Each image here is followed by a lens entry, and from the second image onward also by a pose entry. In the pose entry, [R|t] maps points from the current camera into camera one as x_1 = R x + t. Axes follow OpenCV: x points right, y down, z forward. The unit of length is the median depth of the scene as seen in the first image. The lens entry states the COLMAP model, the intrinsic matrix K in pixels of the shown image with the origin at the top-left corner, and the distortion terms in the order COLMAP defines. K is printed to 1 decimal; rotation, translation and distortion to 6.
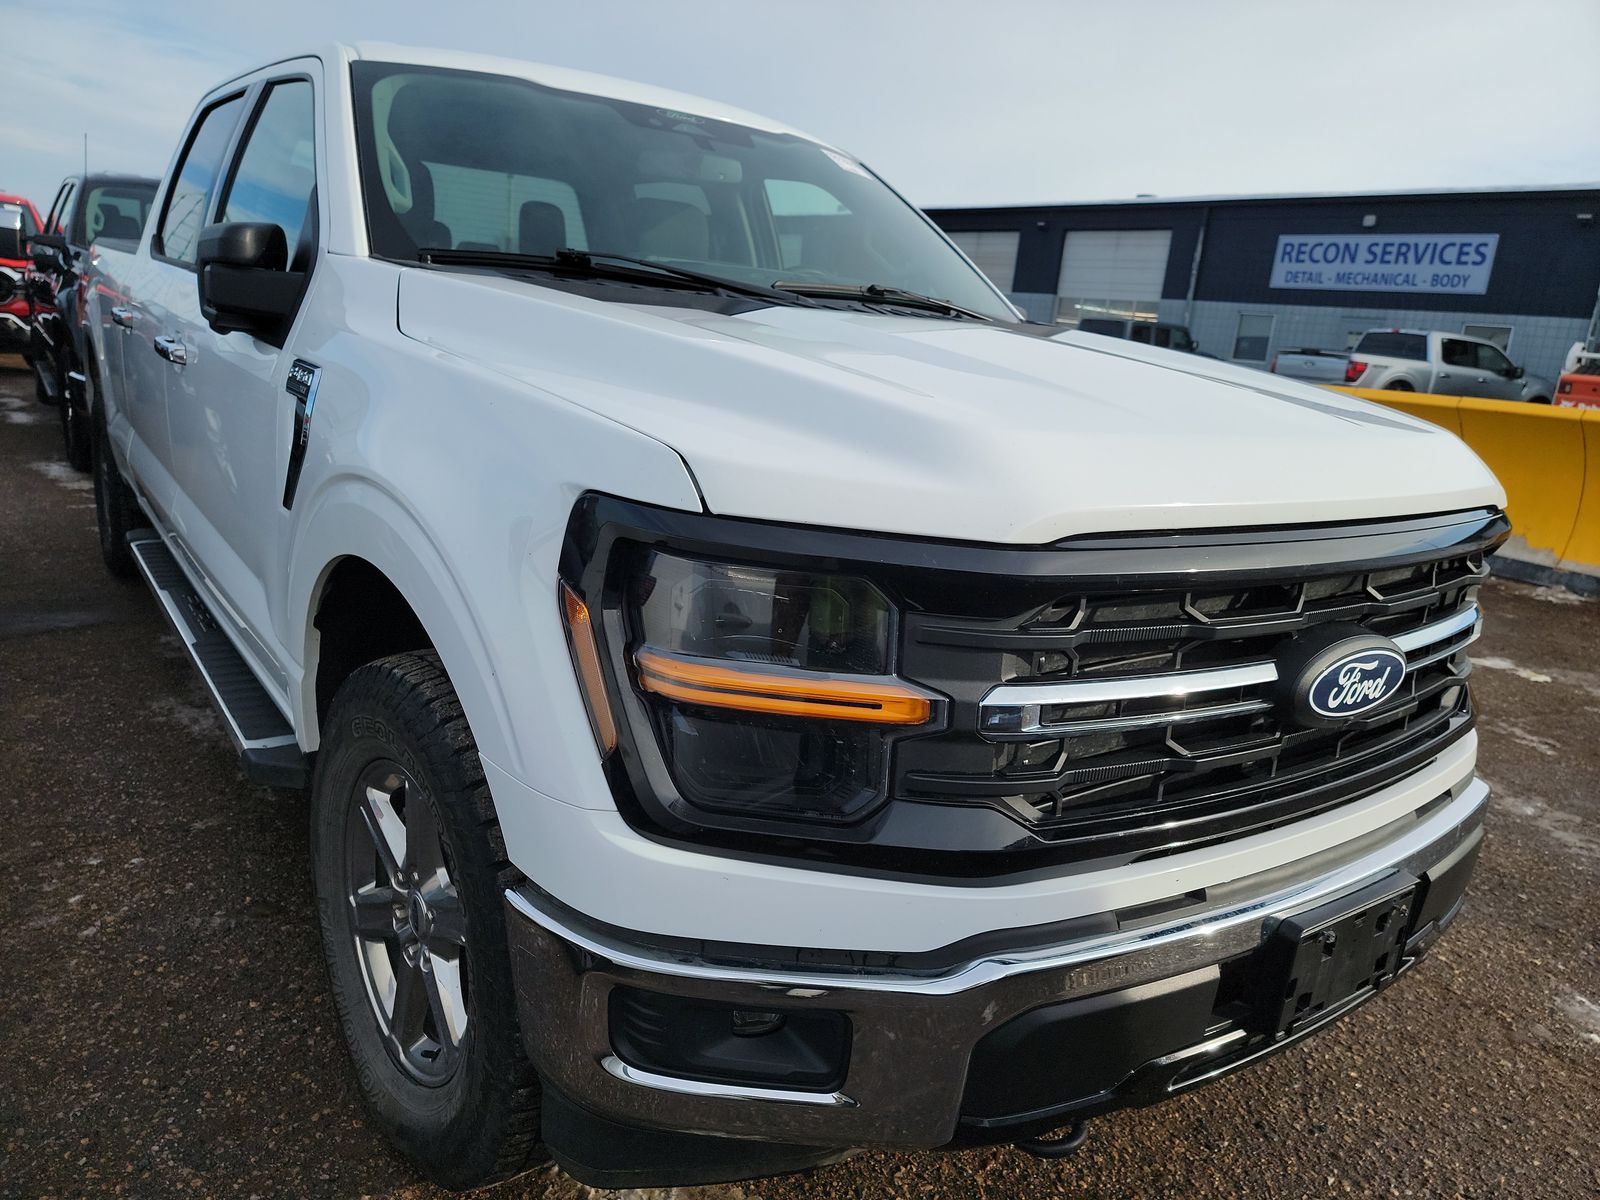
lens RADIAL K [[1123.3, 0, 800.0], [0, 1123.3, 600.0], [0, 0, 1]] dist [0.091213, -0.076314]
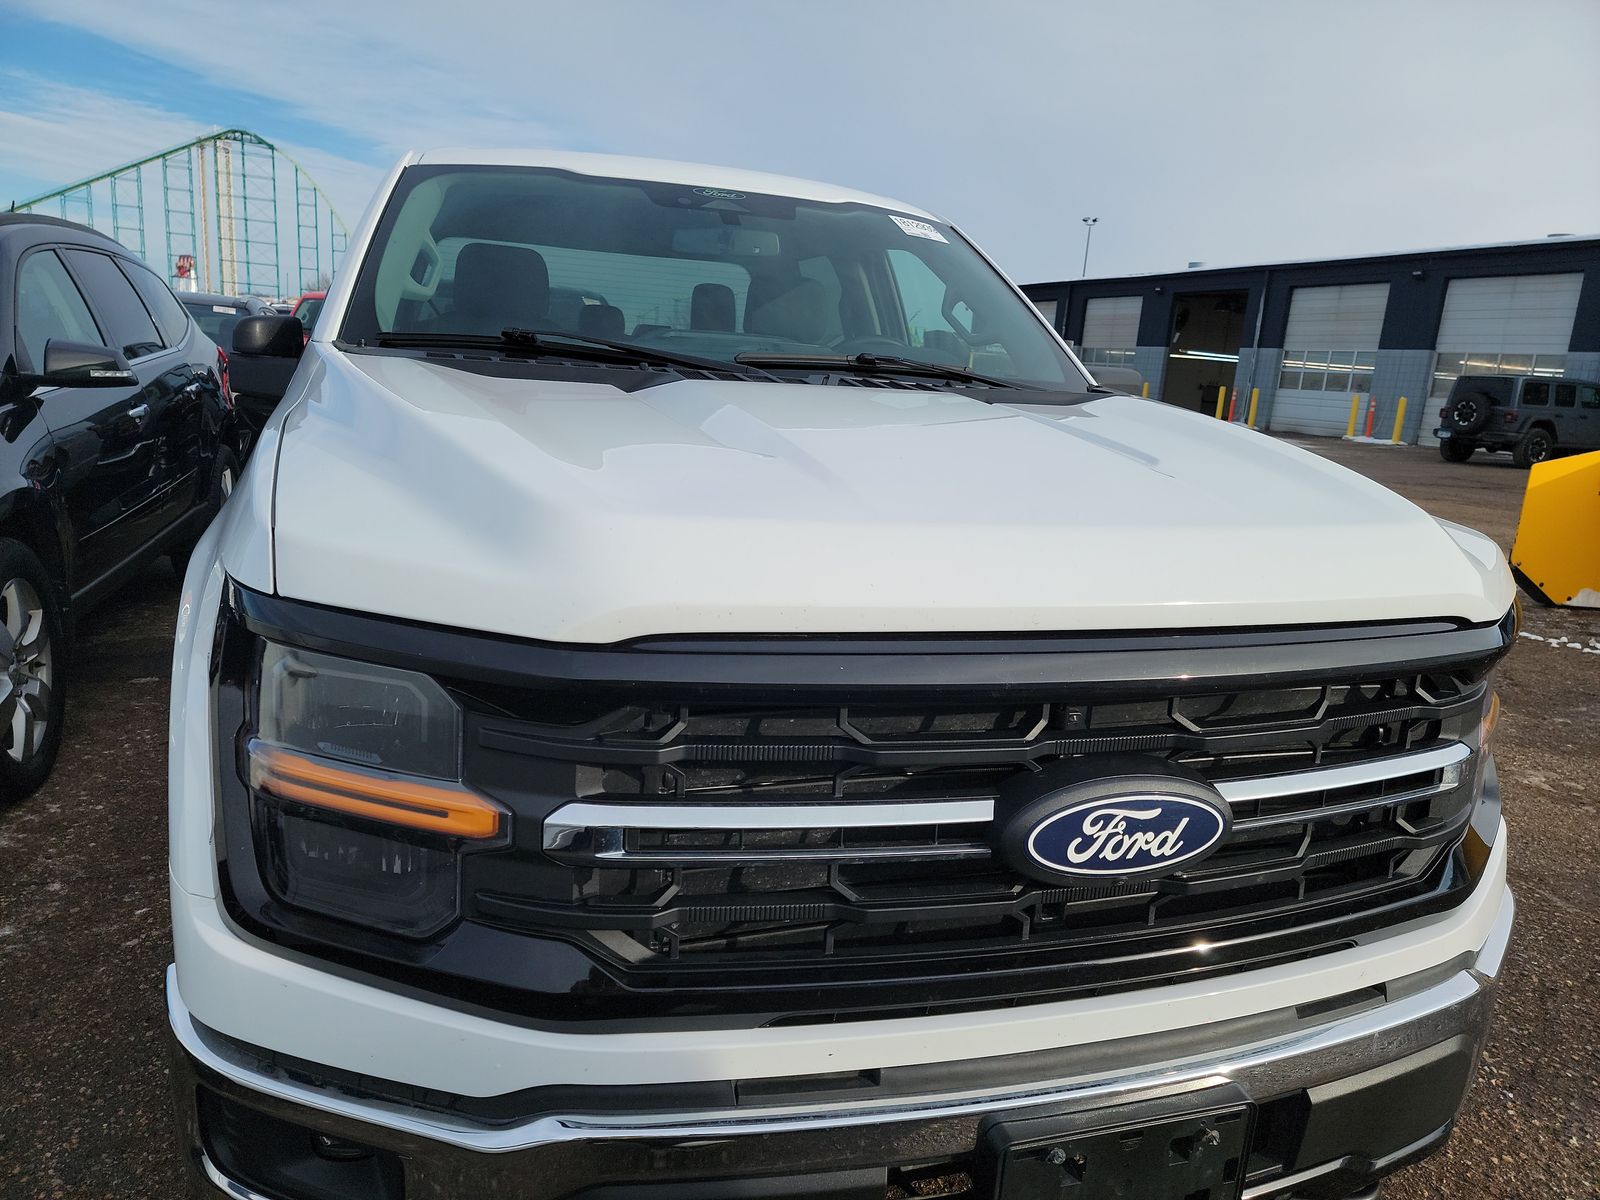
lens RADIAL K [[1115.8, 0, 801.2], [0, 1115.8, 613.1], [0, 0, 1]] dist [0.091180, -0.079790]
pose [[0.951832, 0.038531, -0.304188, 0.512651], [-0.052891, 0.997834, -0.039107, -0.039273], [0.302022, 0.053312, 0.951809, 0.177889]]
